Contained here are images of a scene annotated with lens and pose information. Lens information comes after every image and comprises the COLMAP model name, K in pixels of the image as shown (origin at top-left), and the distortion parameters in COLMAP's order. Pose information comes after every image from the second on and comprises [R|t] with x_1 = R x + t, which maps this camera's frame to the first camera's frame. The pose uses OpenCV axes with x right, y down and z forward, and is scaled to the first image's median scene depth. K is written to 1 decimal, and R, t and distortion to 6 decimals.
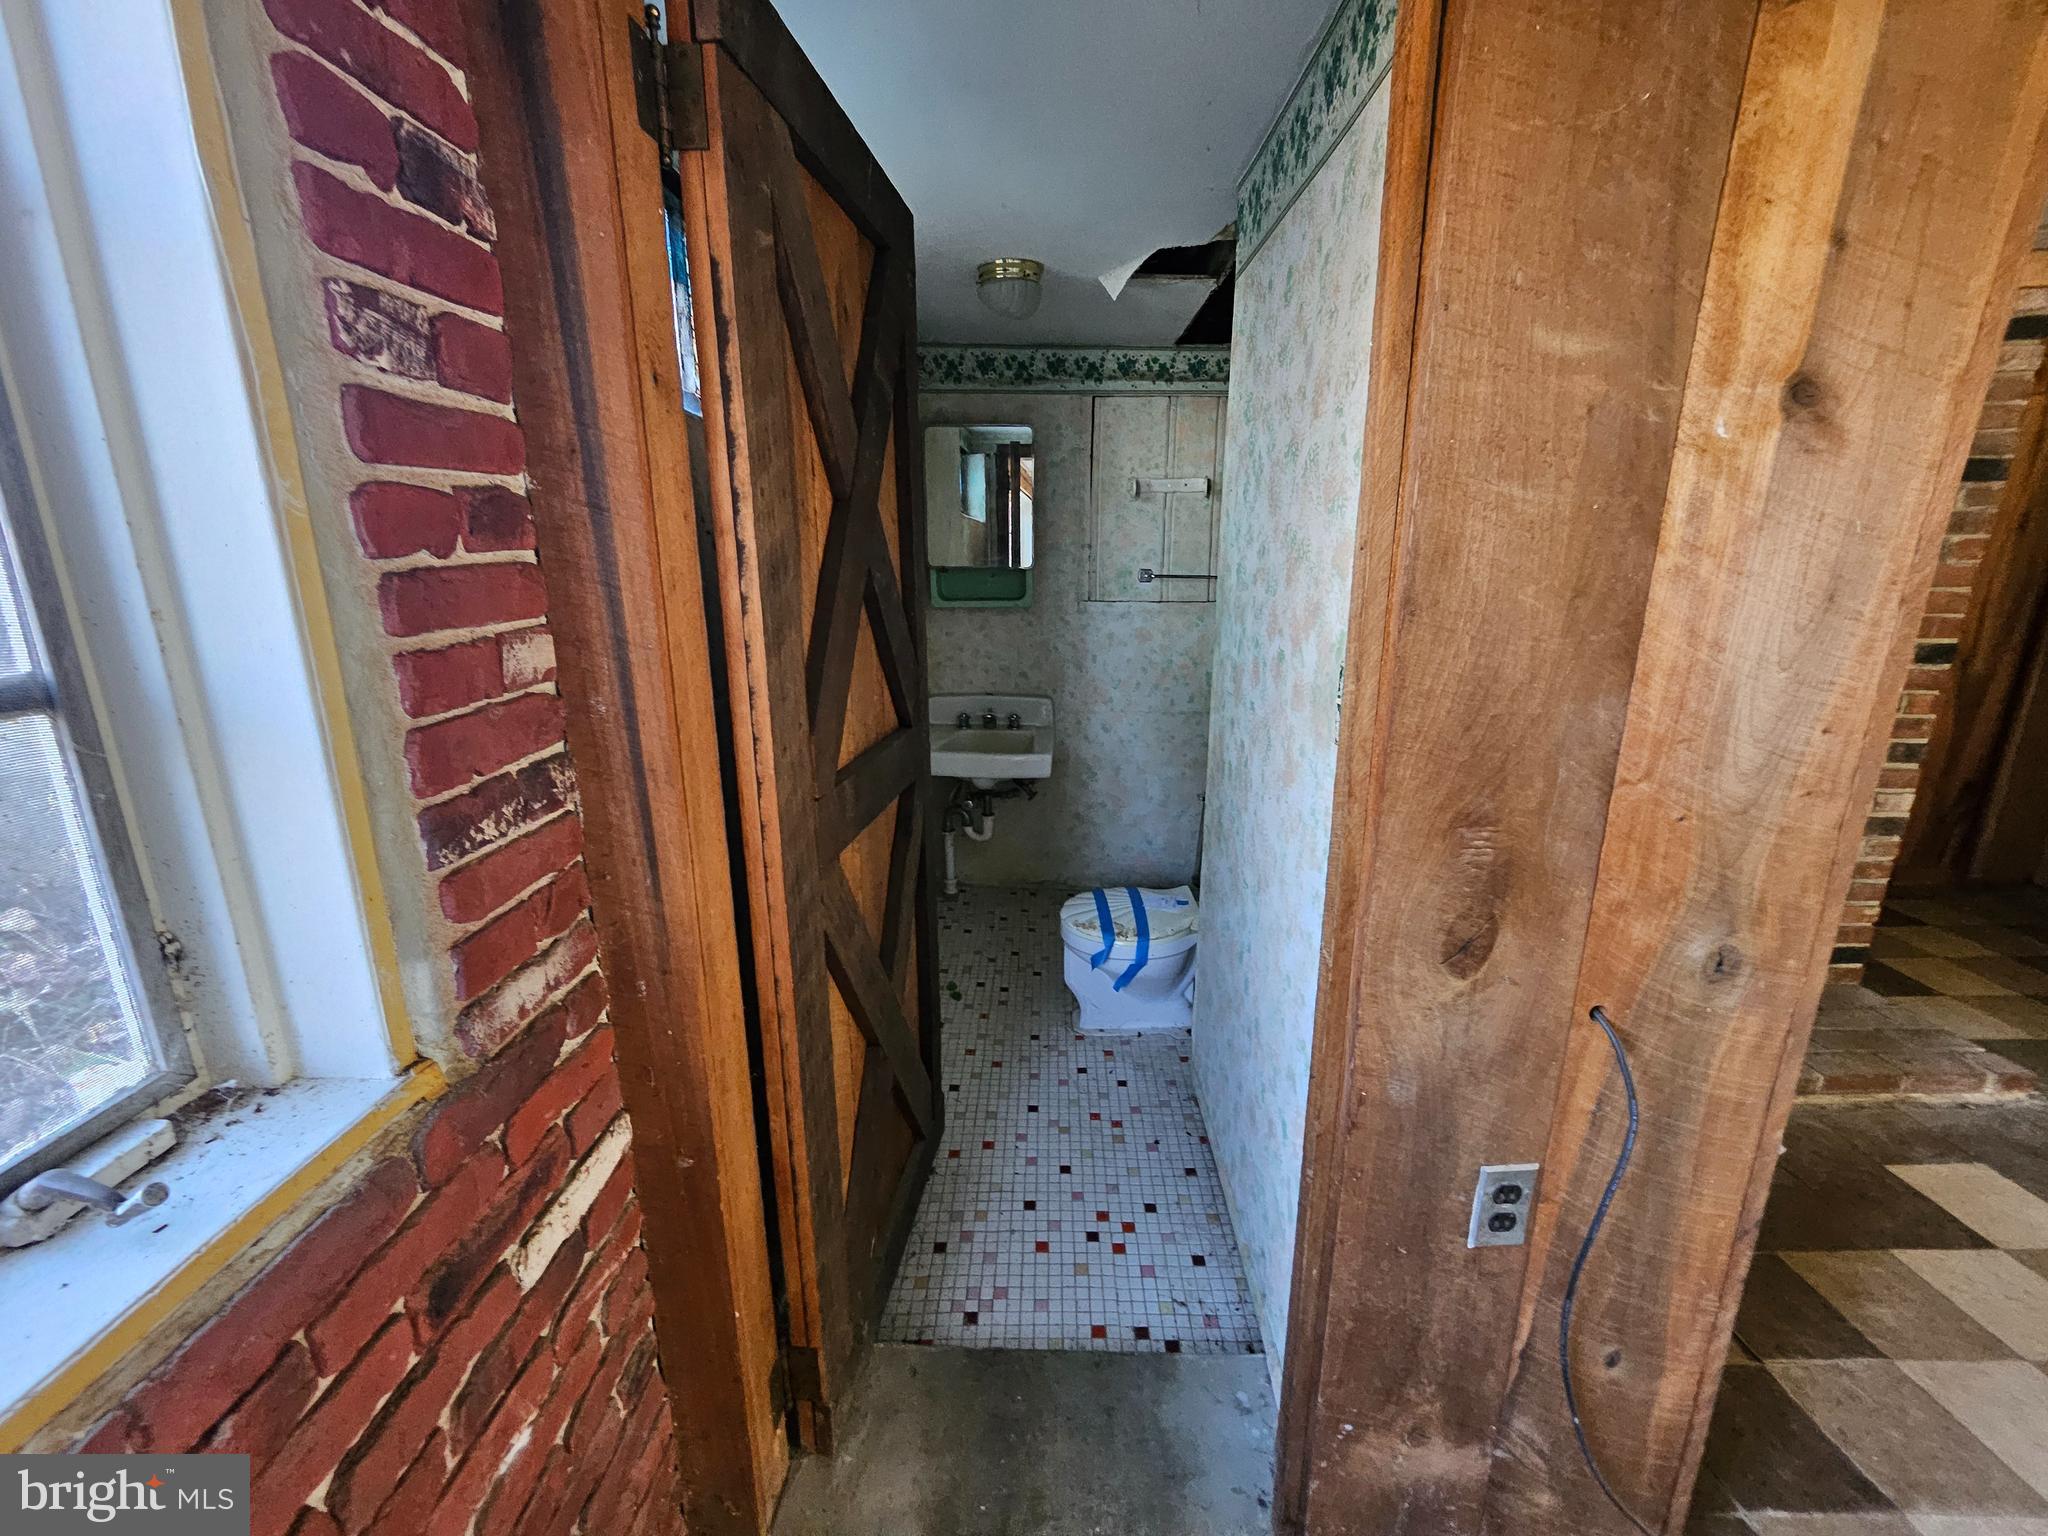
lens RADIAL K [[818.4, 0, 1031.9], [0, 818.4, 757.6], [0, 0, 1]] dist [-0.002190, 0.001319]
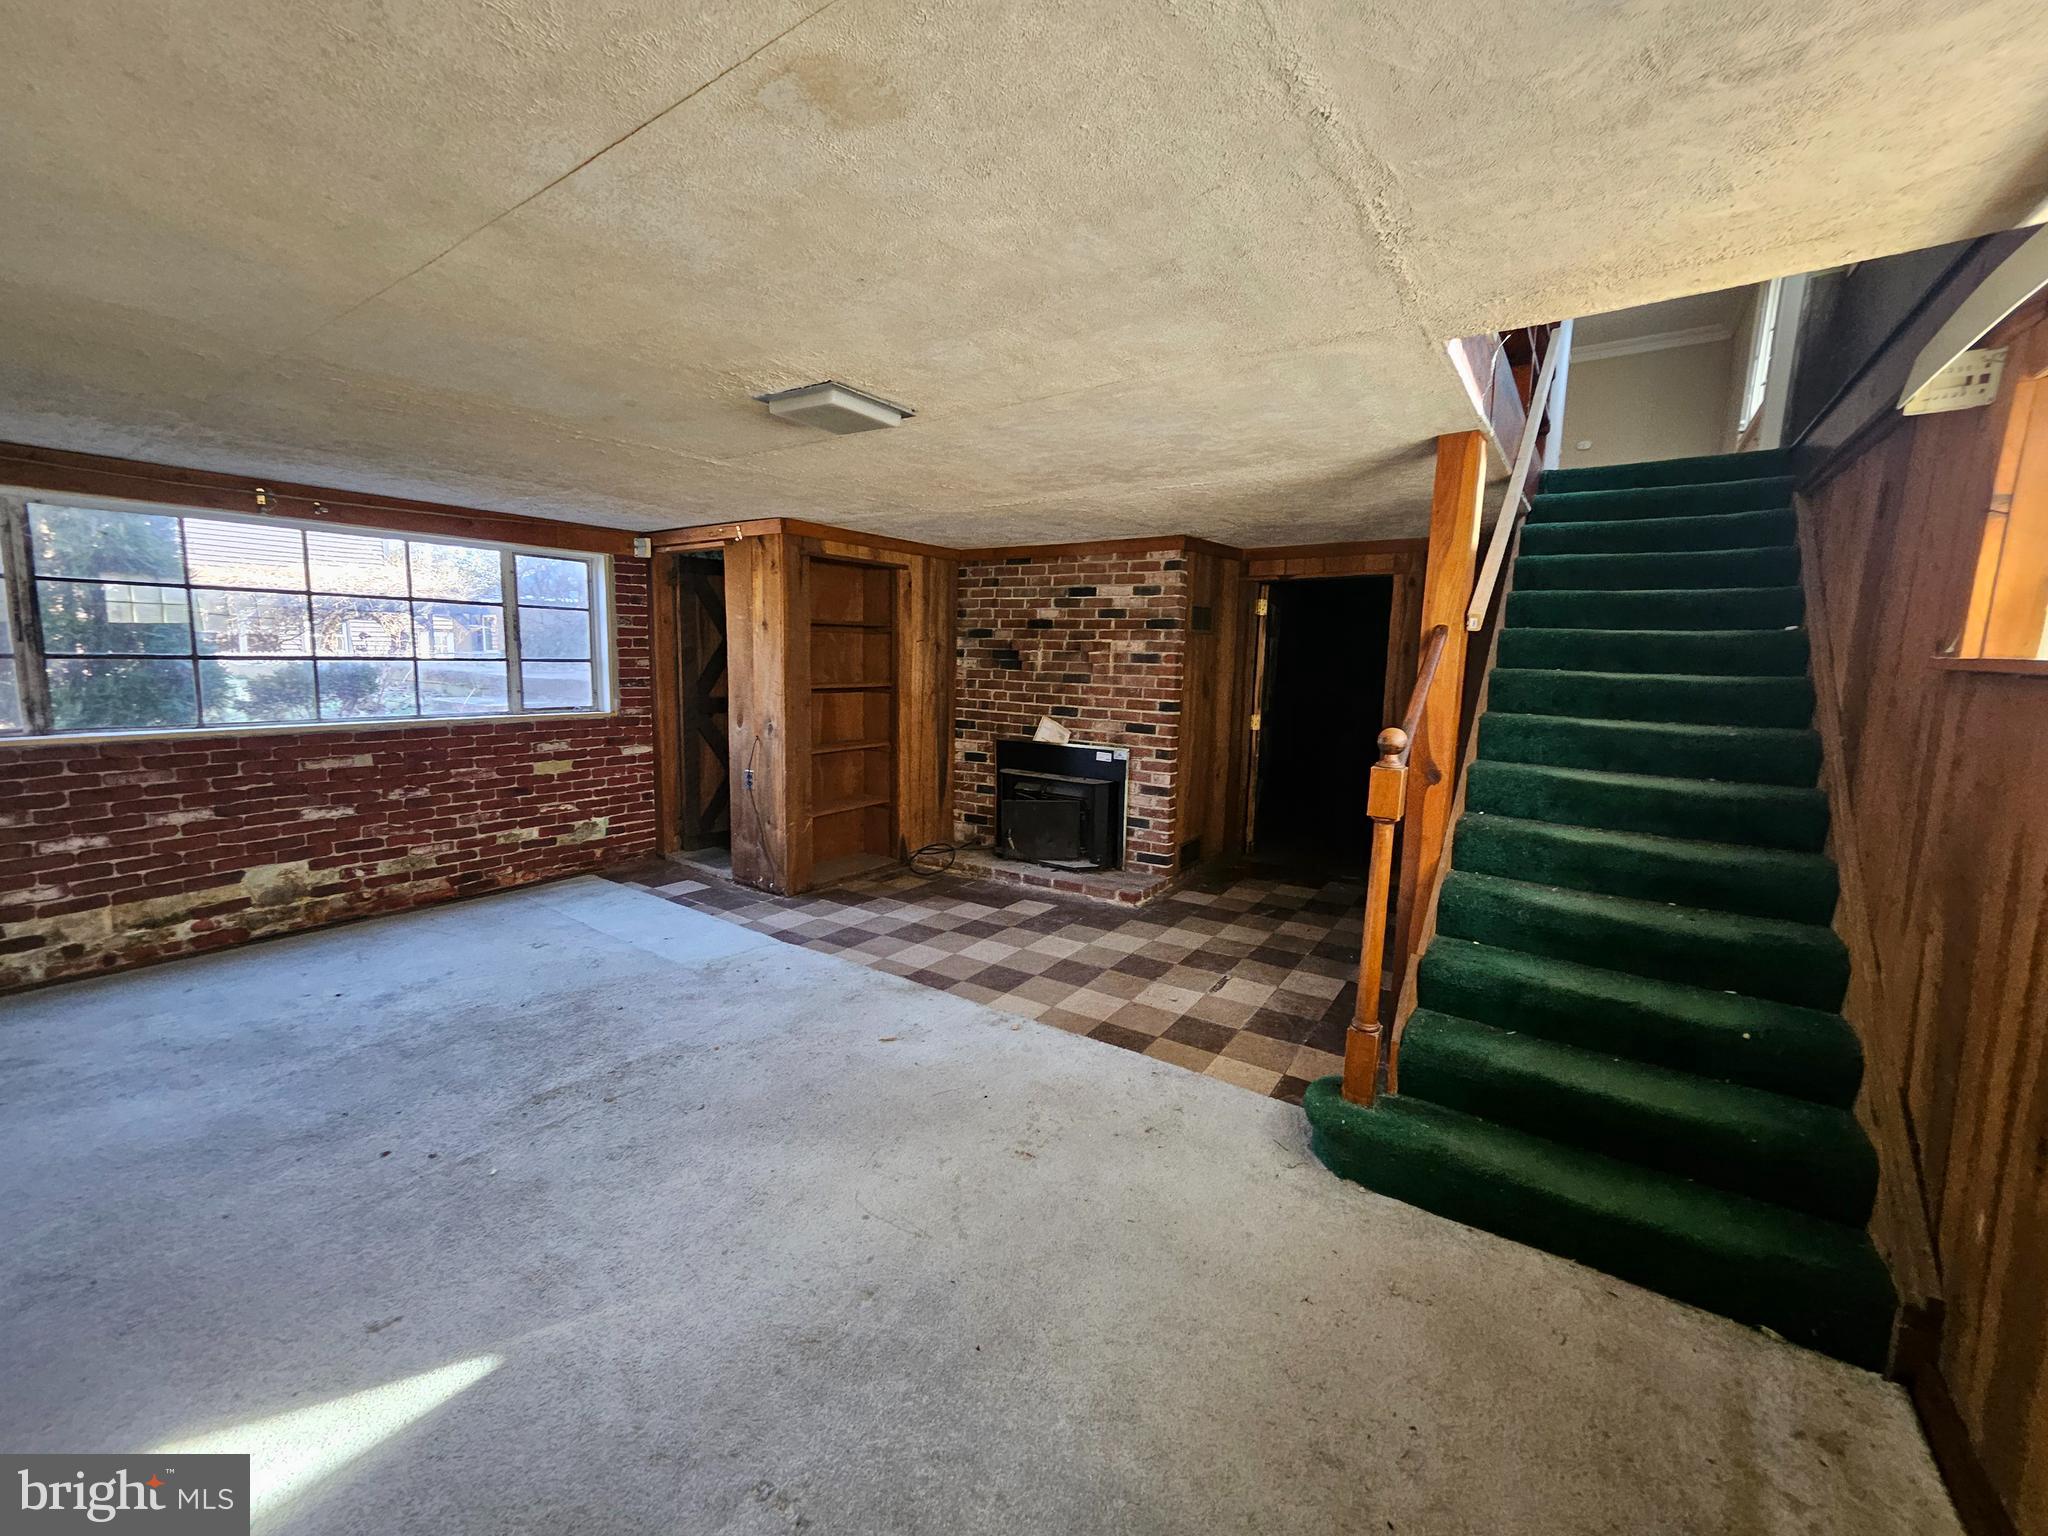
lens RADIAL K [[818.4, 0, 1021.5], [0, 818.4, 761.5], [0, 0, 1]] dist [-0.002190, 0.001319]
pose [[0.819765, 0.092705, -0.565146, 6.426646], [-0.165273, 0.983121, -0.078466, 0.760615], [0.548333, 0.157727, 0.821251, -2.967412]]
